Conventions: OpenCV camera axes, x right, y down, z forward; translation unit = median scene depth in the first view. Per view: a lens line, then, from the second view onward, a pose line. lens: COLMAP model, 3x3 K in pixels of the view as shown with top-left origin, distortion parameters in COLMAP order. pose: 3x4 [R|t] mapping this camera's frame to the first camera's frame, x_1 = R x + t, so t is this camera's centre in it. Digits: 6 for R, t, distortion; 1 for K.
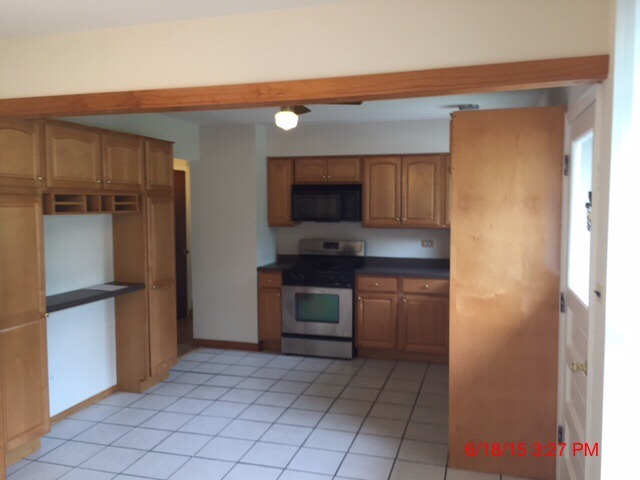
lens RADIAL K [[556.1, 0, 322.0], [0, 556.1, 239.0], [0, 0, 1]] dist [0.055432, -0.074677]
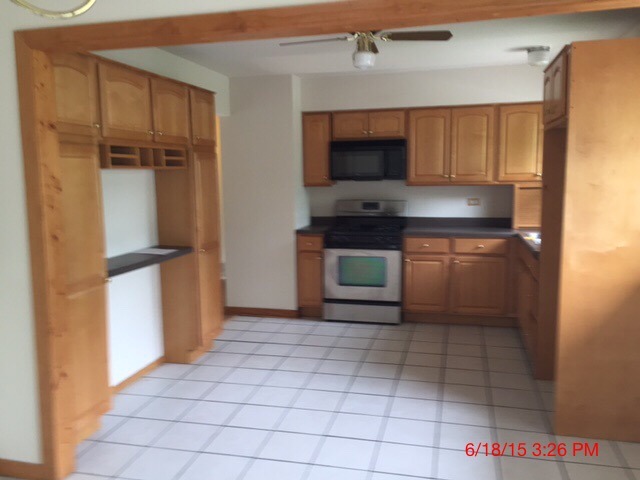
lens RADIAL K [[556.1, 0, 319.7], [0, 556.1, 237.2], [0, 0, 1]] dist [0.055432, -0.074677]
pose [[0.999272, -0.017347, 0.033989, -0.136502], [0.015573, 0.998537, 0.051774, 0.019174], [-0.034837, -0.051207, 0.998080, 0.074920]]
